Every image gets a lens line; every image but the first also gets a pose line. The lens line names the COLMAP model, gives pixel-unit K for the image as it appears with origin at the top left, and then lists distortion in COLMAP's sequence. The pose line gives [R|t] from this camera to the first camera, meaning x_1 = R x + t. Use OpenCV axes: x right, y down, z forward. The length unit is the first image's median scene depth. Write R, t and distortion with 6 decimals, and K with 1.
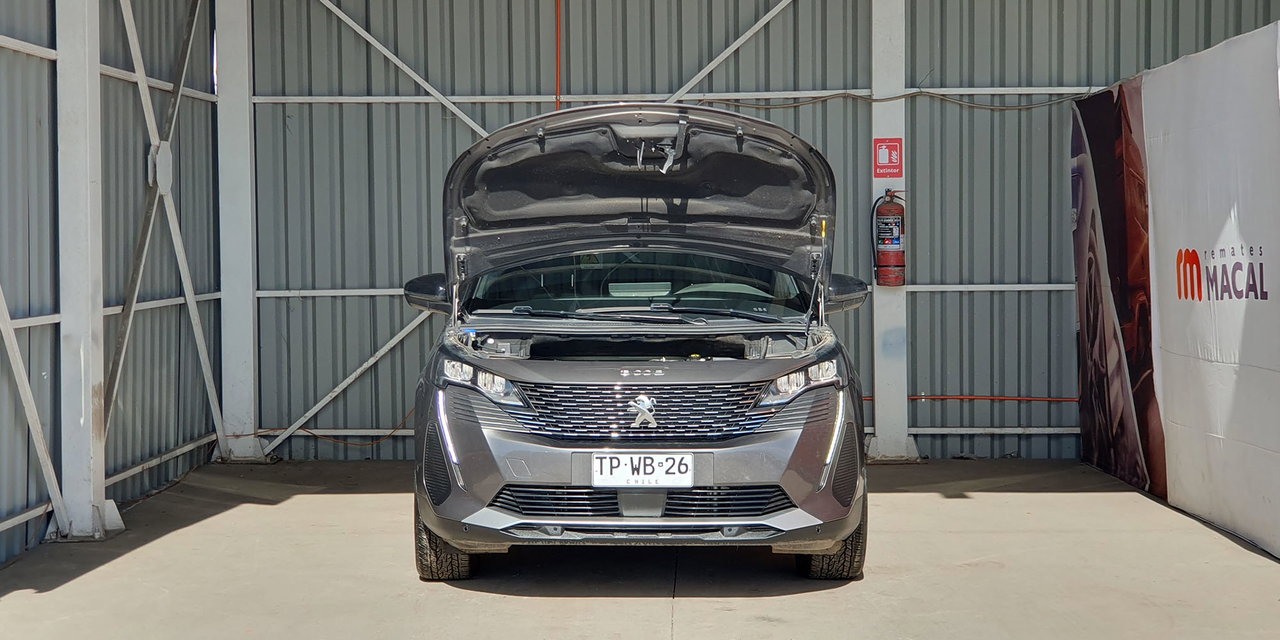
lens RADIAL K [[2042.7, 0, 586.7], [0, 2042.7, 284.8], [0, 0, 1]] dist [0.388112, -3.116884]
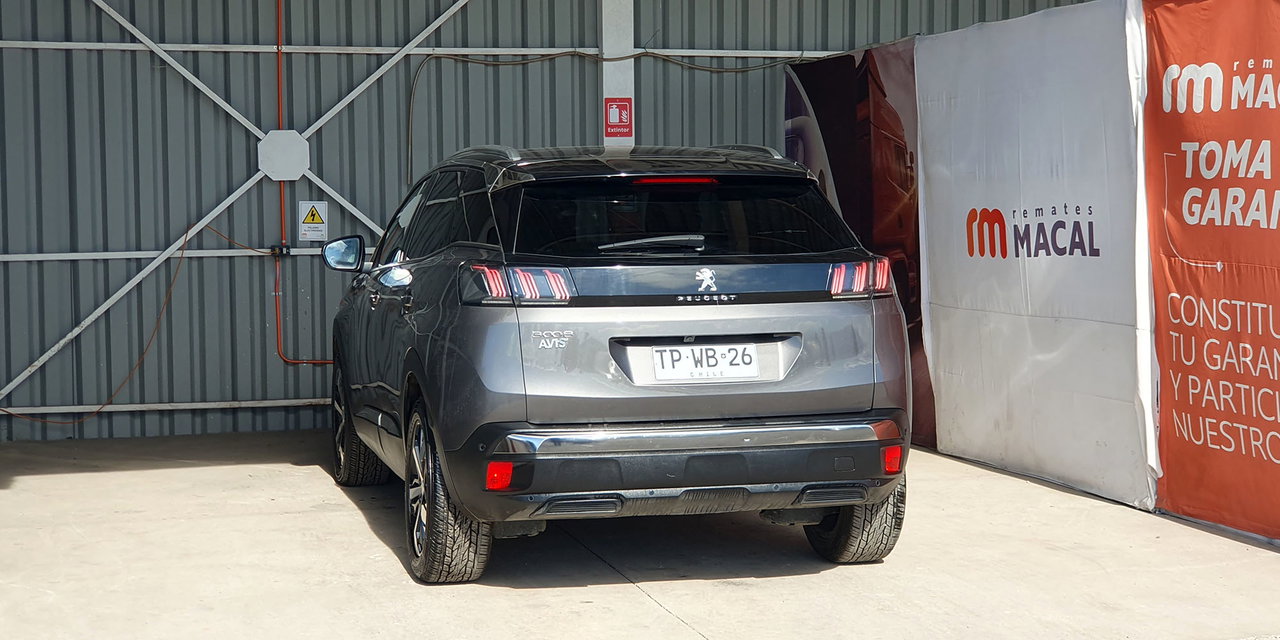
lens RADIAL K [[2060.8, 0, 632.4], [0, 2060.8, 297.1], [0, 0, 1]] dist [0.241769, -1.559099]
pose [[0.951275, -0.014915, 0.307984, -0.158377], [0.006845, 0.999605, 0.027267, -0.001839], [-0.308268, -0.023830, 0.951001, 0.042829]]
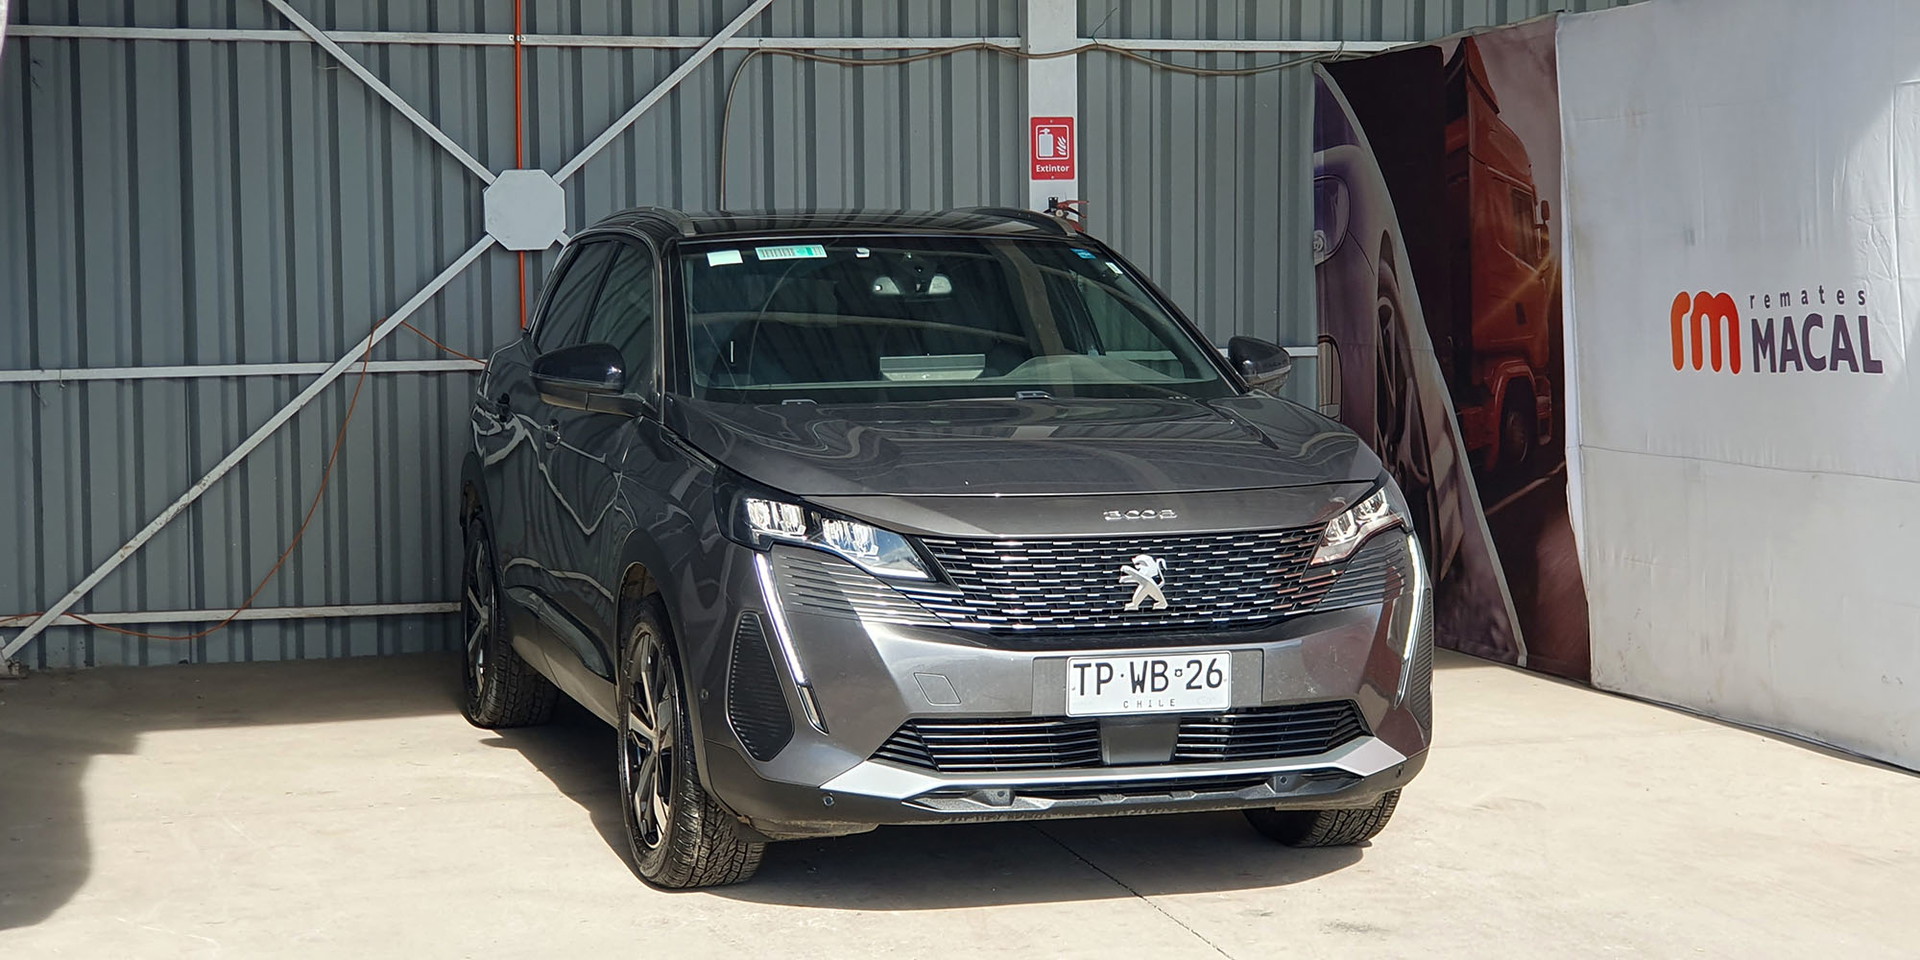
lens RADIAL K [[3063.2, 0, 933.8], [0, 3063.2, 419.6], [0, 0, 1]] dist [0.278501, -1.874892]
pose [[0.951626, -0.016240, 0.306831, -0.177599], [0.008421, 0.999606, 0.026790, -0.004523], [-0.307145, -0.022910, 0.951387, 0.120493]]
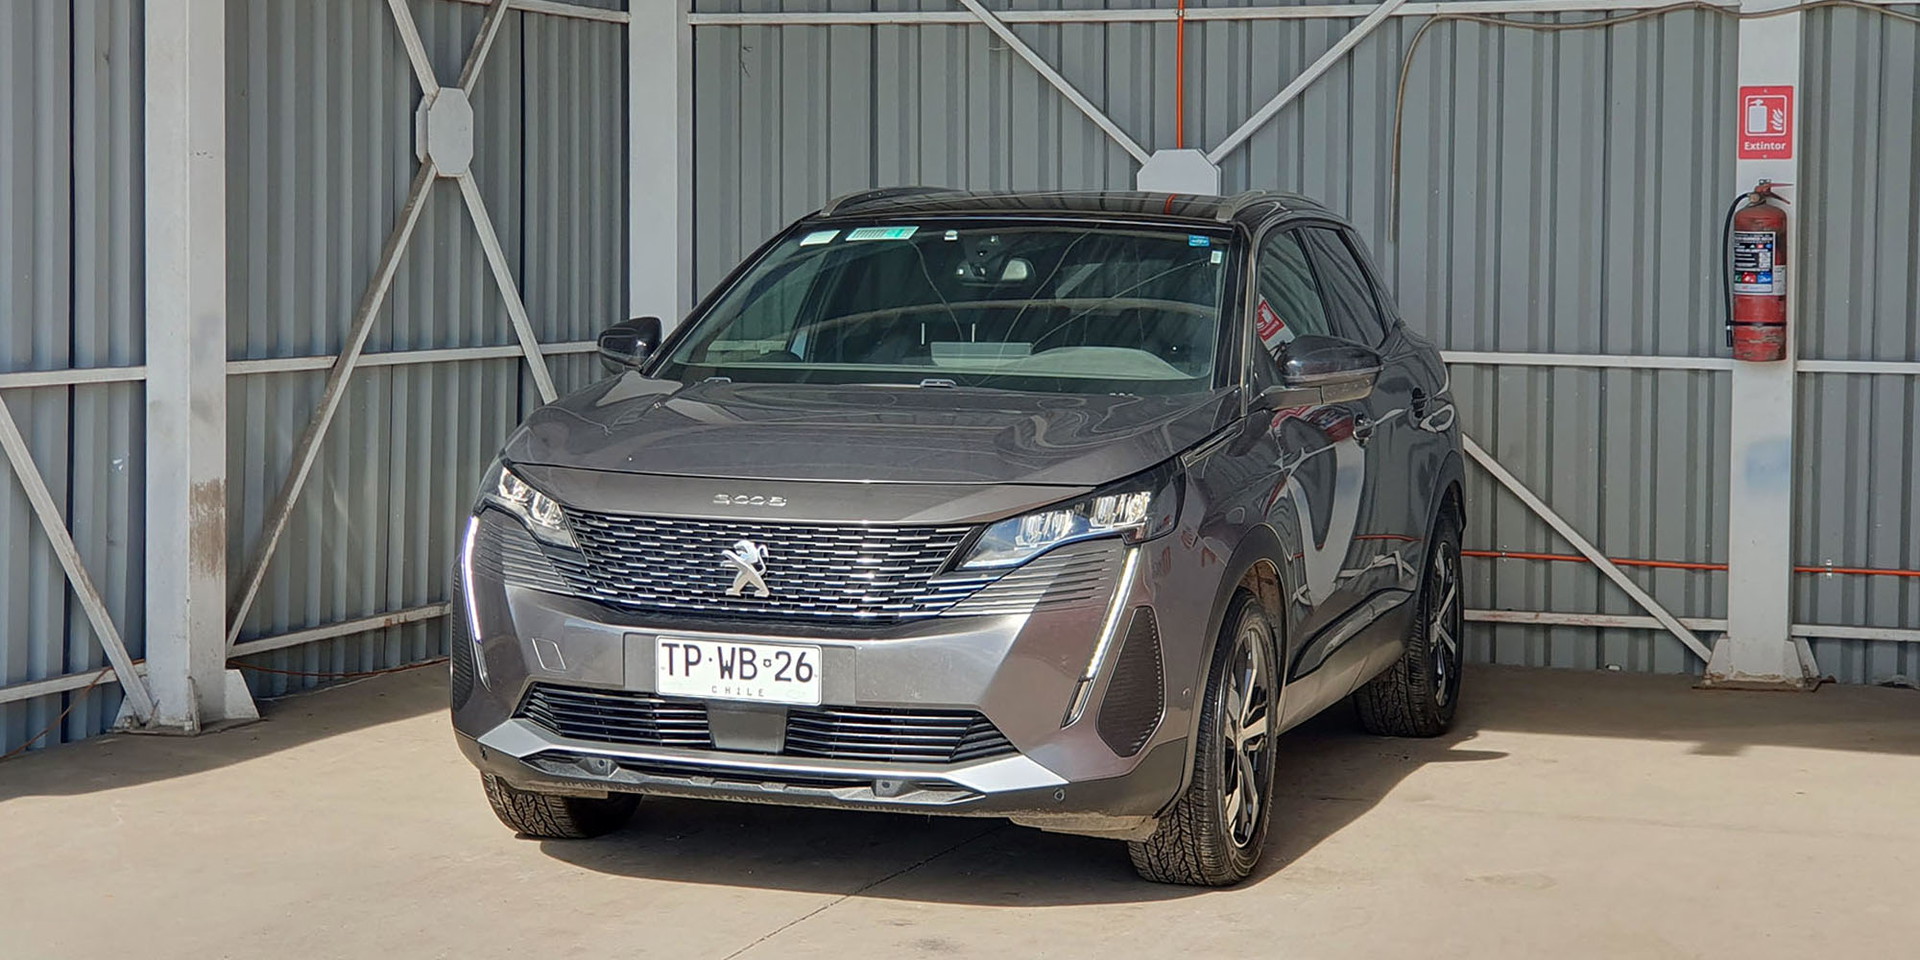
lens RADIAL K [[3454.7, 0, 889.4], [0, 3454.7, 474.2], [0, 0, 1]] dist [0.202384, -1.251422]
pose [[0.947343, 0.039074, -0.317828, 0.224076], [-0.025862, 0.998621, 0.045687, -0.005579], [0.319175, -0.035062, 0.947047, 0.063120]]
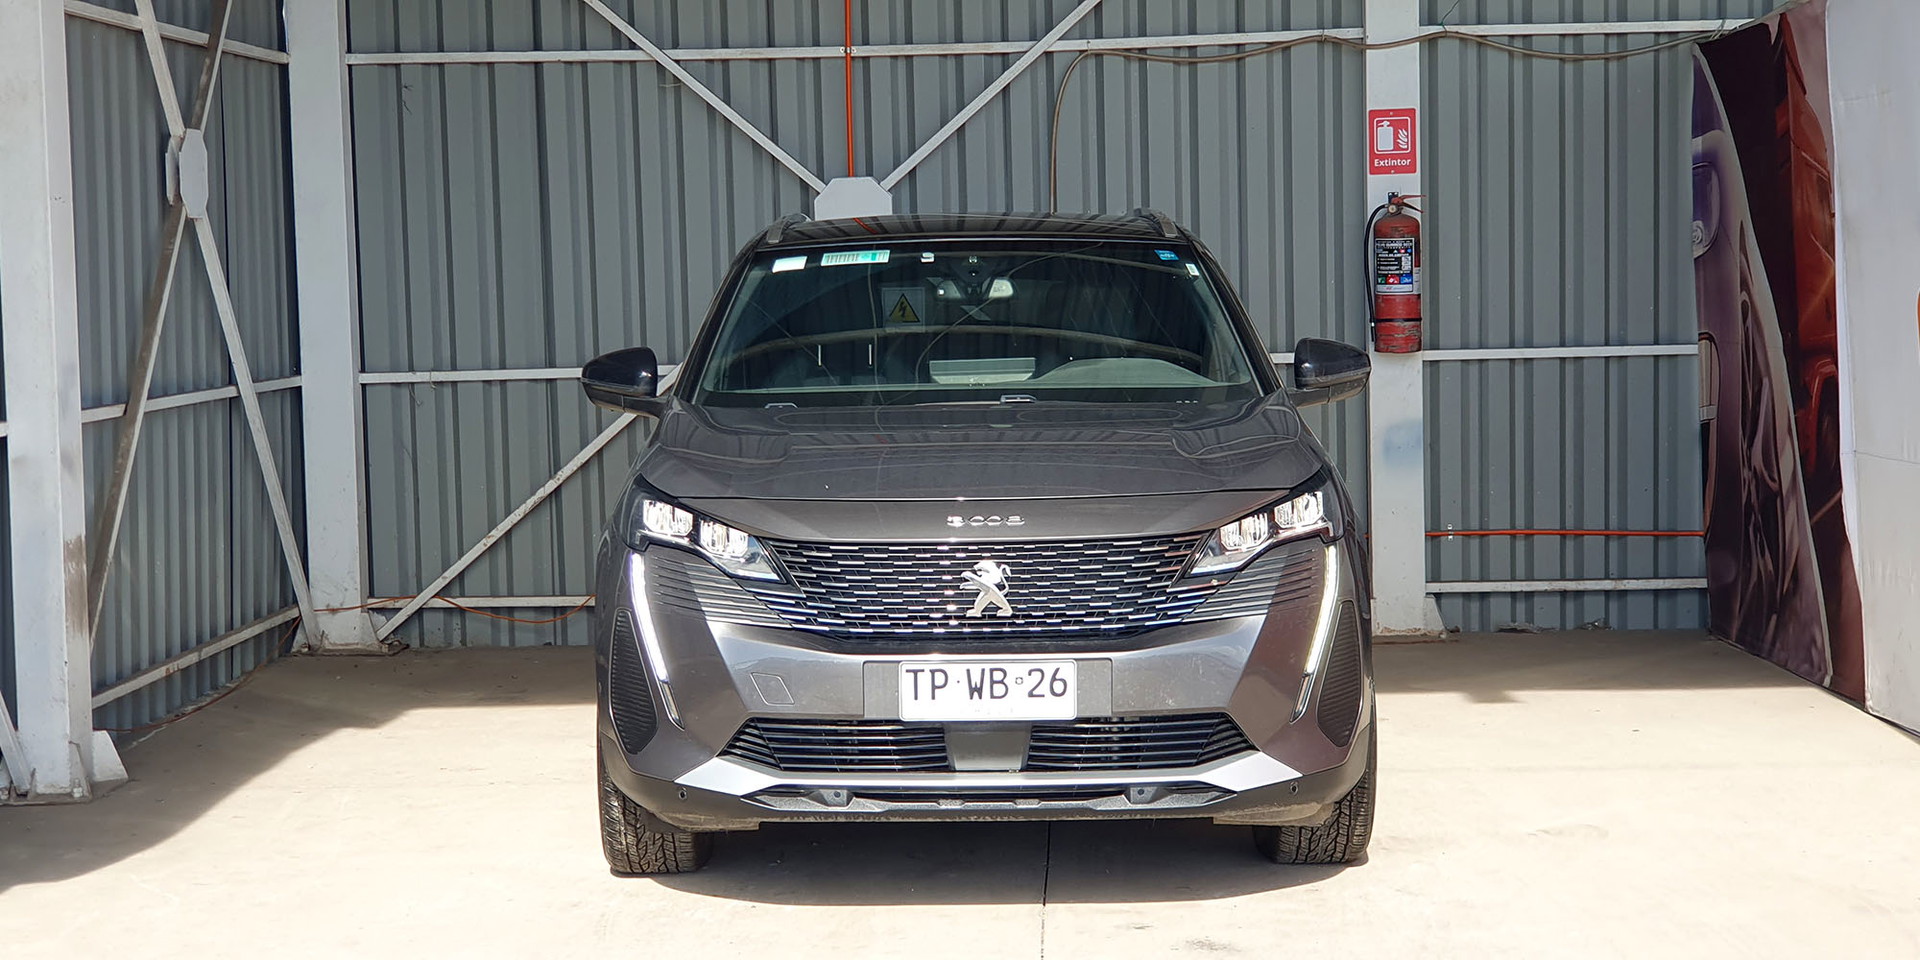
lens RADIAL K [[3039.8, 0, 906.3], [0, 3039.8, 472.7], [0, 0, 1]] dist [0.318800, -2.237611]
pose [[0.999911, -0.012881, -0.003572, 0.005011], [0.013020, 0.999018, 0.042360, -0.004195], [0.003023, -0.042402, 0.999096, 0.091669]]
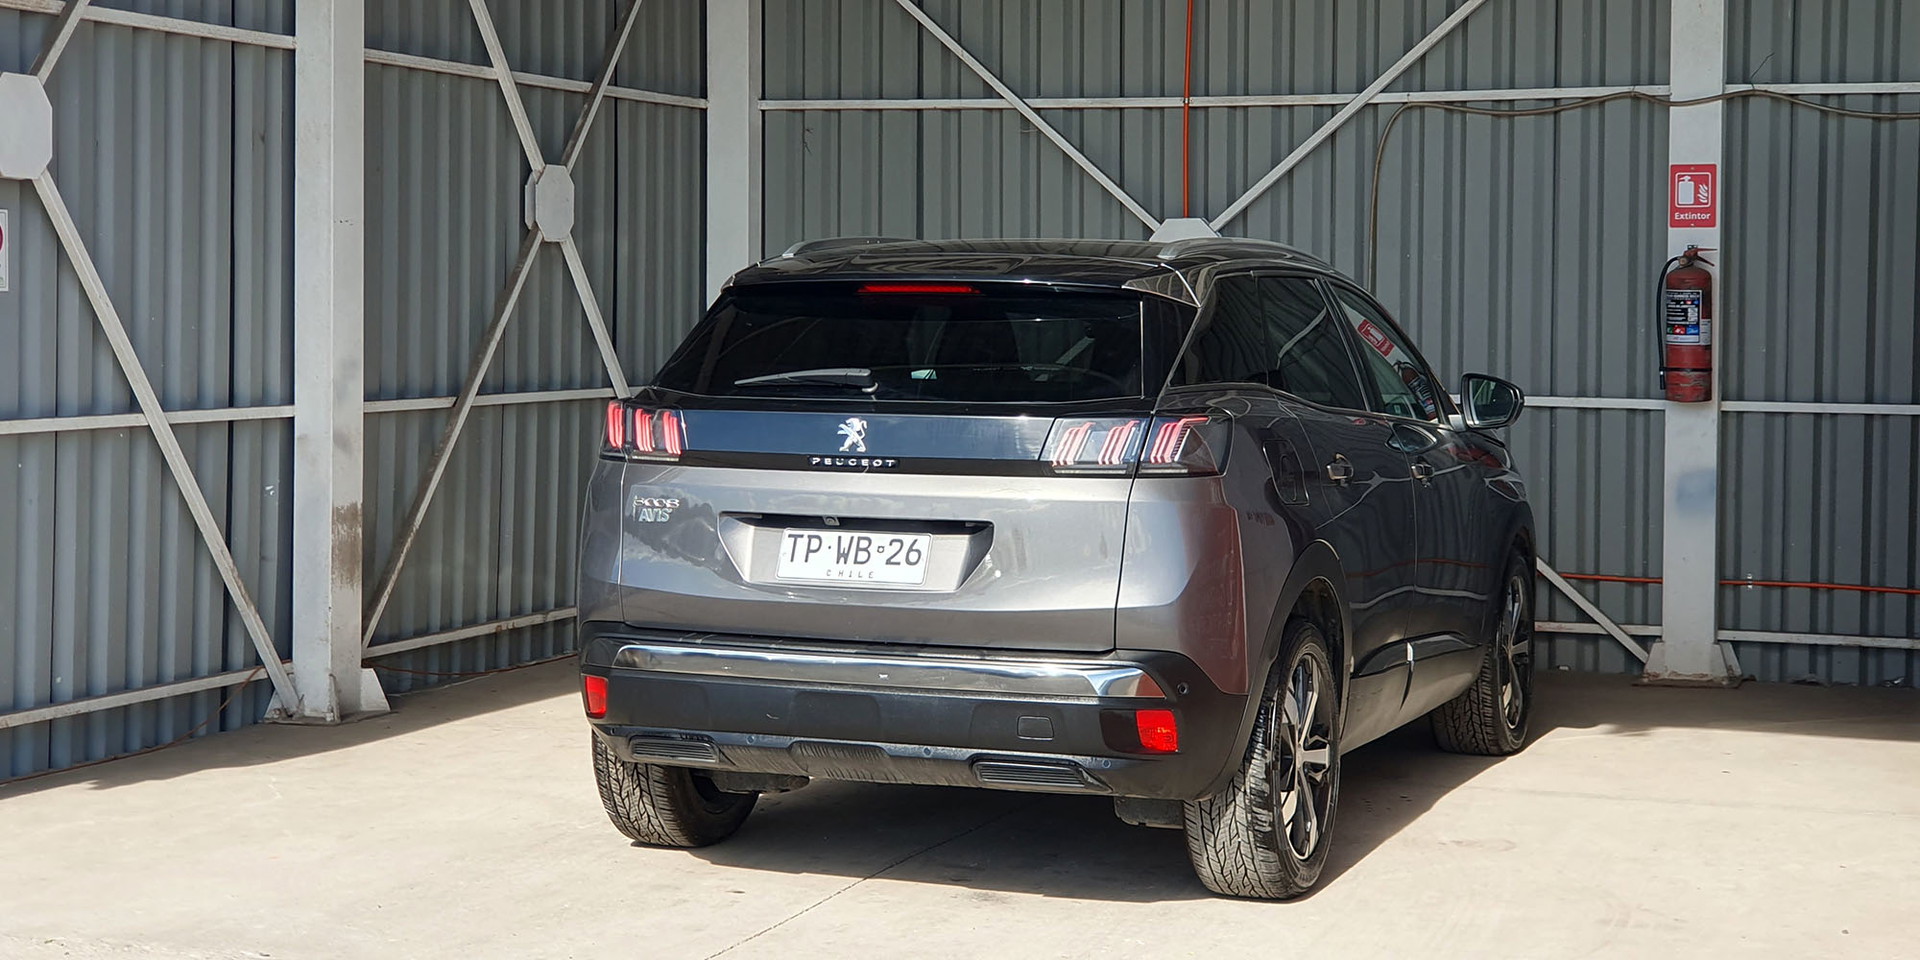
lens RADIAL K [[3091.2, 0, 948.5], [0, 3091.2, 445.7], [0, 0, 1]] dist [0.241769, -1.559099]
pose [[0.950902, 0.032751, -0.307755, 0.226876], [-0.026323, 0.999340, 0.025016, -0.003856], [0.308371, -0.015686, 0.951137, 0.033671]]
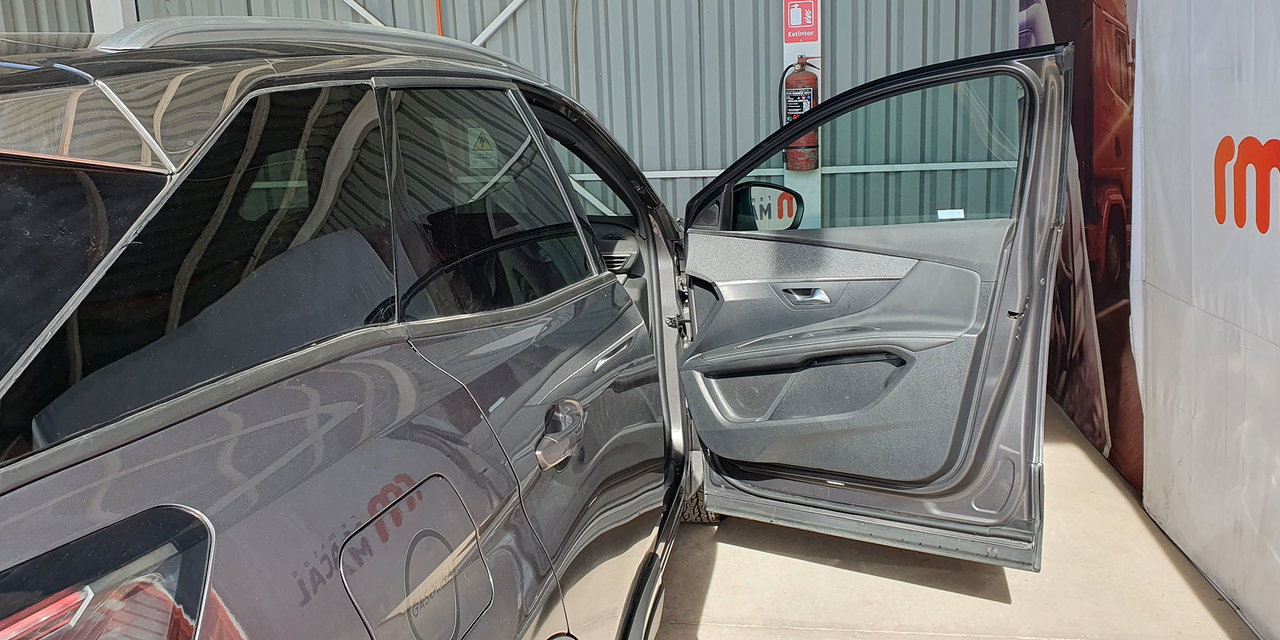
lens RADIAL K [[1025.6, 0, 635.6], [0, 1025.6, 310.9], [0, 0, 1]] dist [0.098850, -0.358851]
pose [[0.991941, -0.003998, -0.126636, 0.133166], [0.026053, 0.984580, 0.172985, -0.018018], [0.123992, -0.174890, 0.976749, 0.554022]]
